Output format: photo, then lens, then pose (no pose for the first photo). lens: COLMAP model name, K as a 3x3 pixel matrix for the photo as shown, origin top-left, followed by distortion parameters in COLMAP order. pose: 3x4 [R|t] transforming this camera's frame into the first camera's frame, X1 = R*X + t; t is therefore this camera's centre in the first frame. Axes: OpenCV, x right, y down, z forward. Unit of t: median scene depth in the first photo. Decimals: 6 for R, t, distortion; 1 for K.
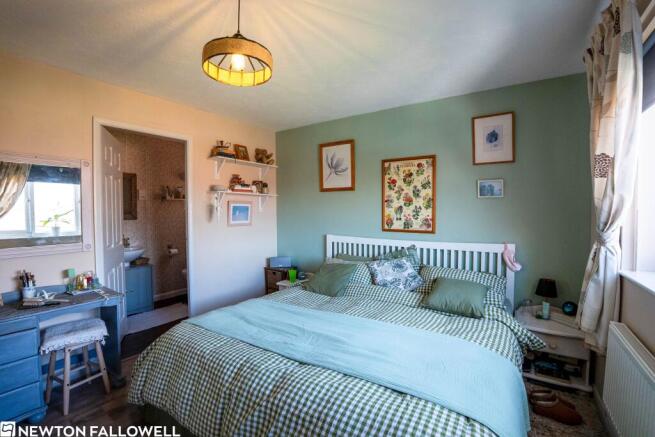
lens RADIAL K [[288.6, 0, 327.0], [0, 288.6, 215.8], [0, 0, 1]] dist [-0.058060, 0.009855]
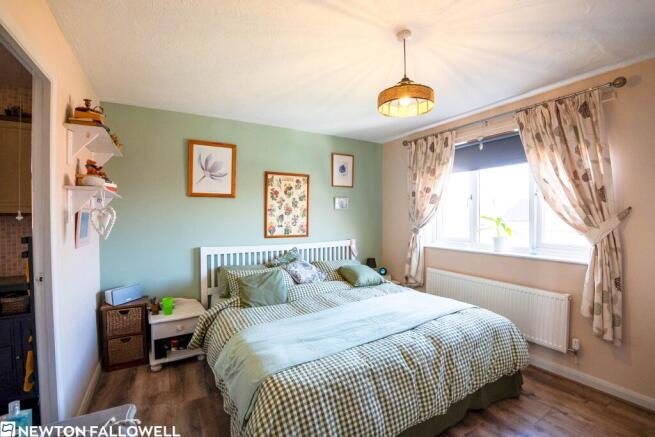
lens RADIAL K [[288.6, 0, 323.9], [0, 288.6, 217.5], [0, 0, 1]] dist [-0.058060, 0.009855]
pose [[0.448779, -0.005145, 0.893628, -0.697315], [0.018440, 0.999824, -0.003504, -0.016121], [-0.893452, 0.018051, 0.448795, 0.342964]]
